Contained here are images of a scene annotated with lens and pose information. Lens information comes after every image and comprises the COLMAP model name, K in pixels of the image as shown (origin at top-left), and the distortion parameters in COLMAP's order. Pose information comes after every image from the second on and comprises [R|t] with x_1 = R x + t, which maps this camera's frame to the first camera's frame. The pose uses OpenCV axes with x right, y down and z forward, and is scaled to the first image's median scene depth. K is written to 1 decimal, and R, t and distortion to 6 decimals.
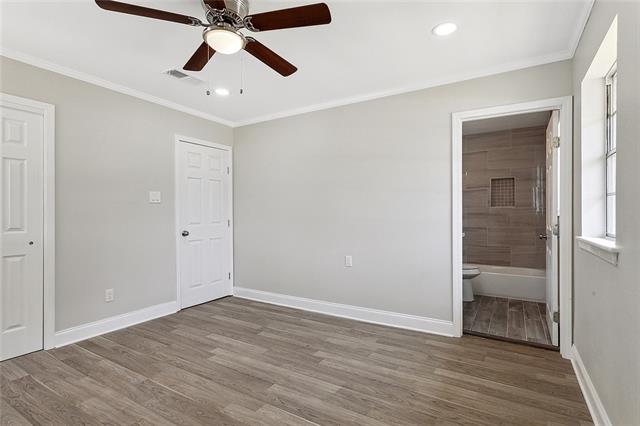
lens RADIAL K [[322.8, 0, 319.3], [0, 322.8, 212.6], [0, 0, 1]] dist [0.001413, 0.000212]
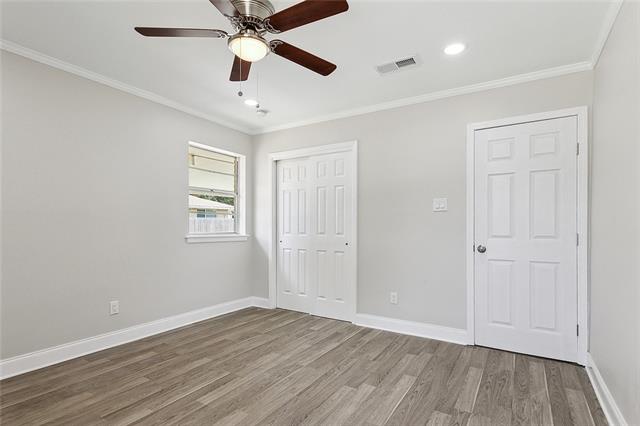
lens RADIAL K [[322.8, 0, 319.6], [0, 322.8, 226.2], [0, 0, 1]] dist [0.001413, 0.000212]
pose [[-0.017410, 0.005621, -0.999833, 0.472854], [-0.001428, 0.999983, 0.005646, 0.009206], [0.999847, 0.001526, -0.017402, 0.830007]]
